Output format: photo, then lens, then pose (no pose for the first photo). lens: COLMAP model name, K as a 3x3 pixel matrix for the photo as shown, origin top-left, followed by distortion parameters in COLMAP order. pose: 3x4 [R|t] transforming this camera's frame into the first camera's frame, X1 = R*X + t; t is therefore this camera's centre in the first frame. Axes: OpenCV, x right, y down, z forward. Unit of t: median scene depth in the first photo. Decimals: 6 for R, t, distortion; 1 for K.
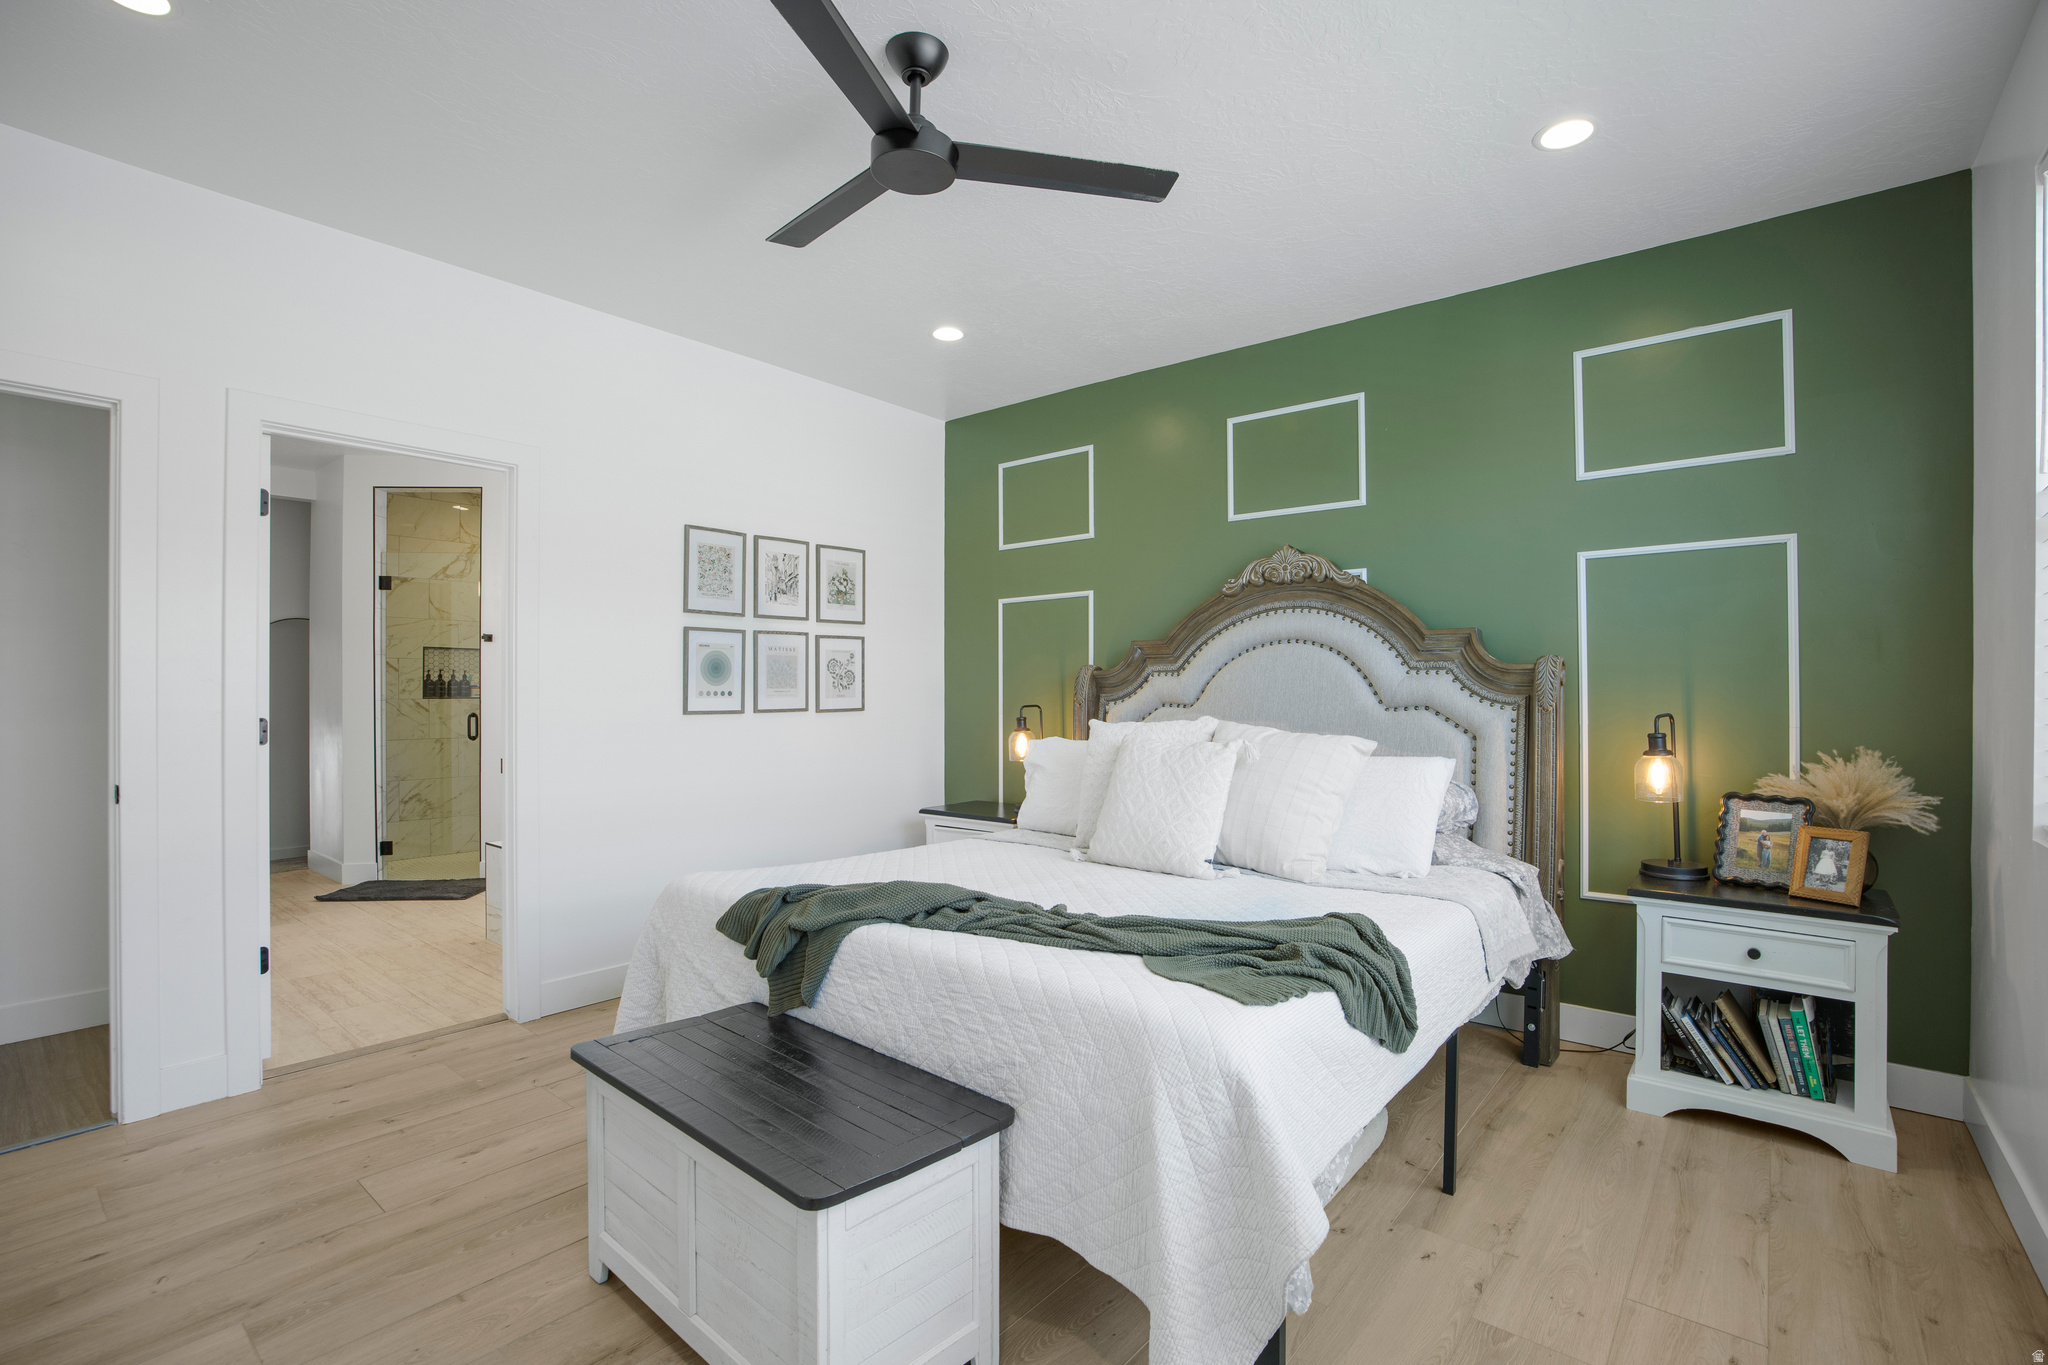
lens RADIAL K [[980.8, 0, 1022.7], [0, 980.8, 681.3], [0, 0, 1]] dist [0.021635, -0.000758]
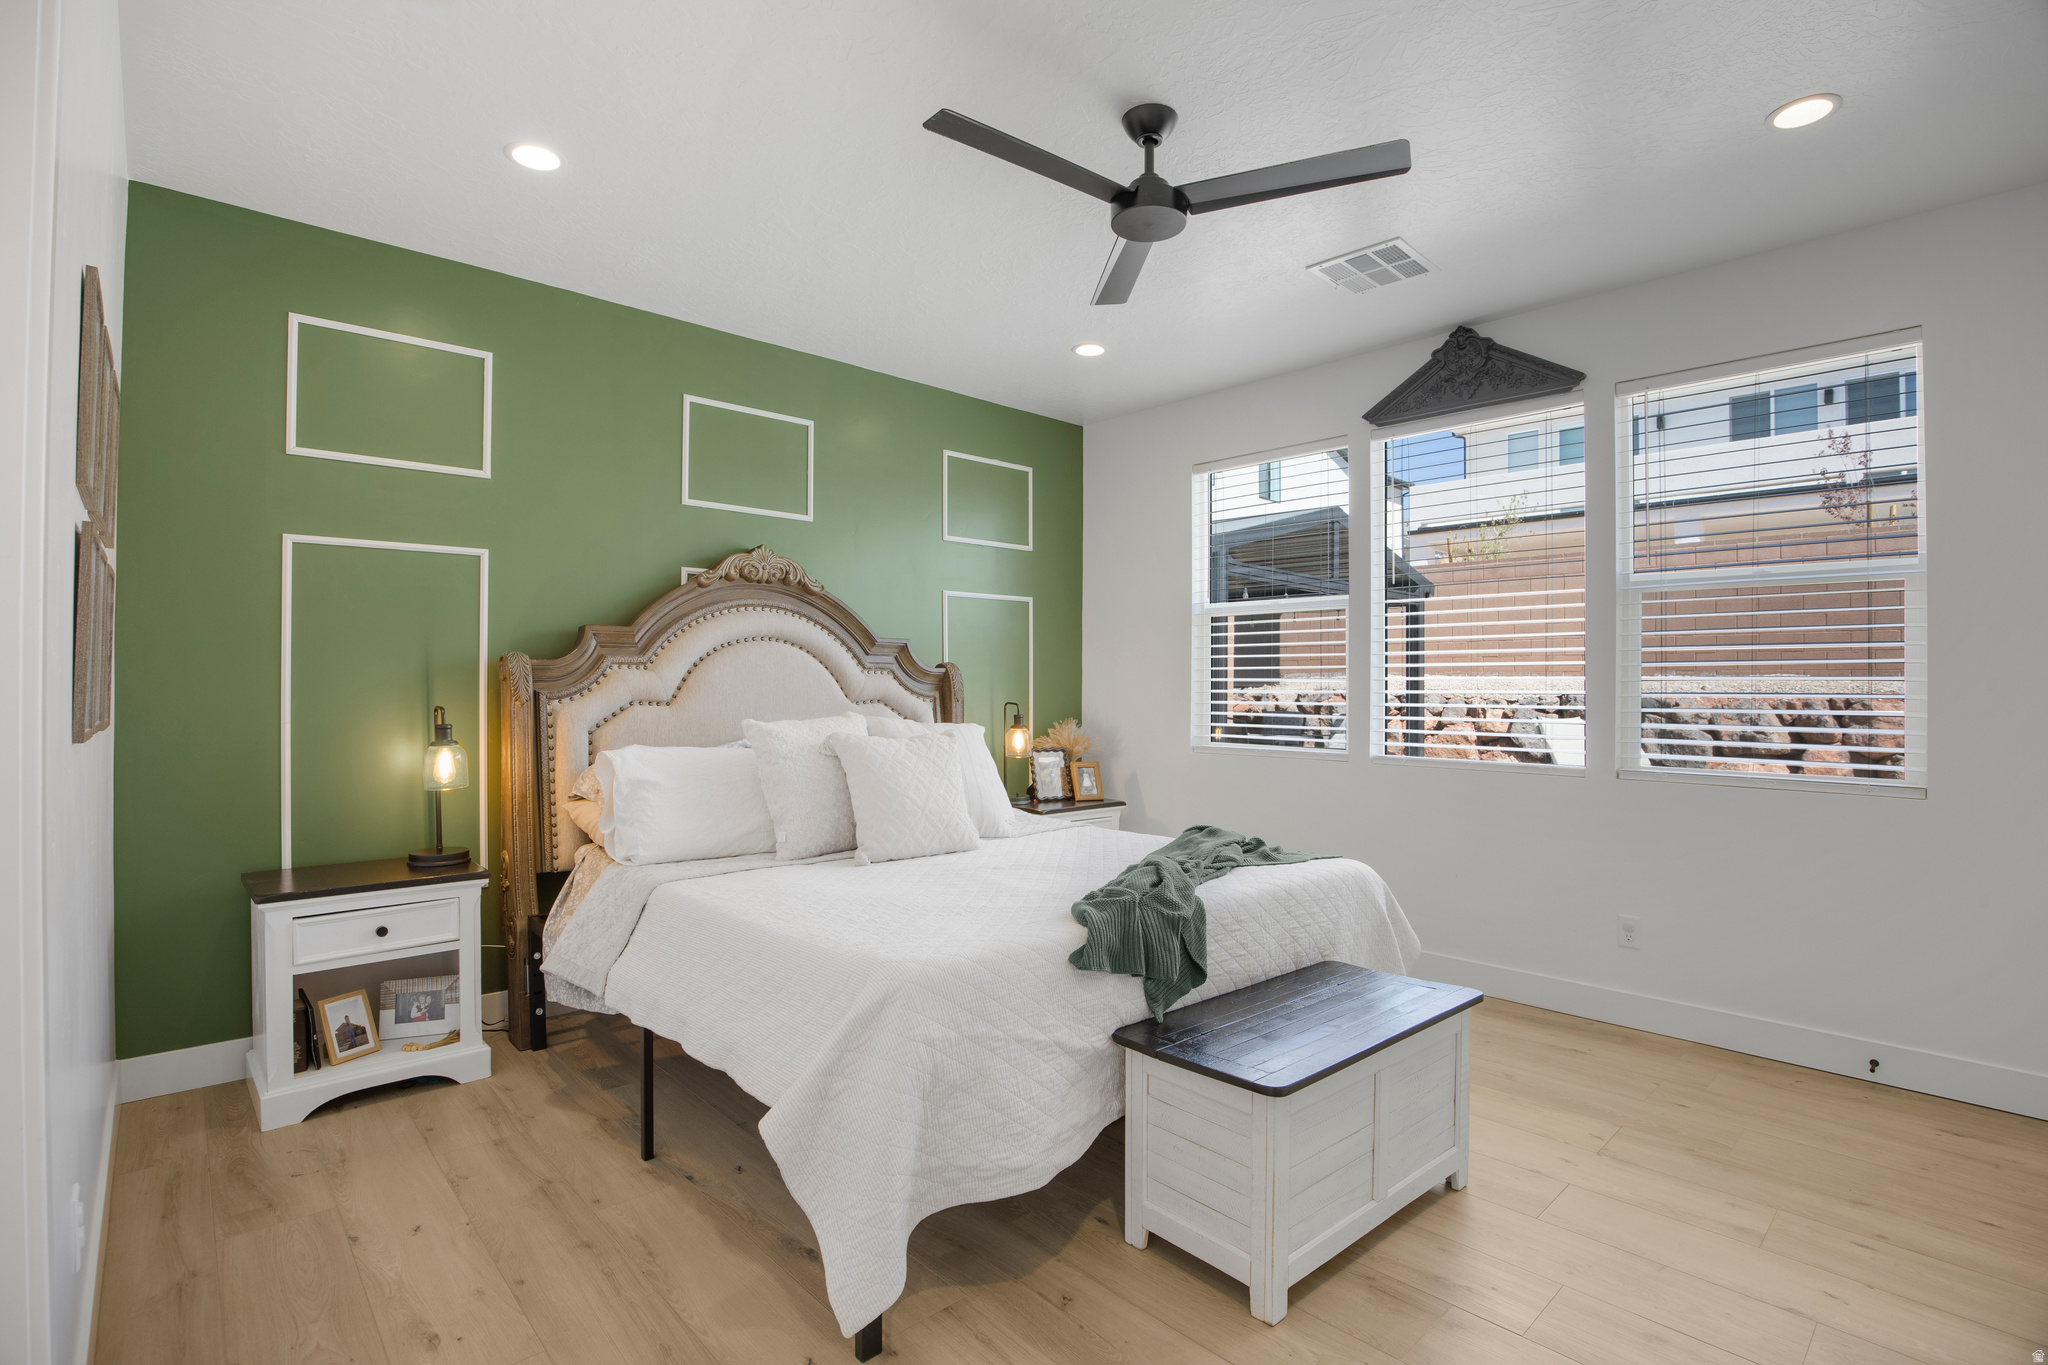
lens RADIAL K [[1029.9, 0, 1017.9], [0, 1029.9, 685.7], [0, 0, 1]] dist [-0.048449, 0.000987]
pose [[0.106544, 0.001136, 0.994307, -0.709742], [-0.013608, 0.999907, 0.000316, 0.004234], [-0.994215, -0.013564, 0.106549, 0.576272]]
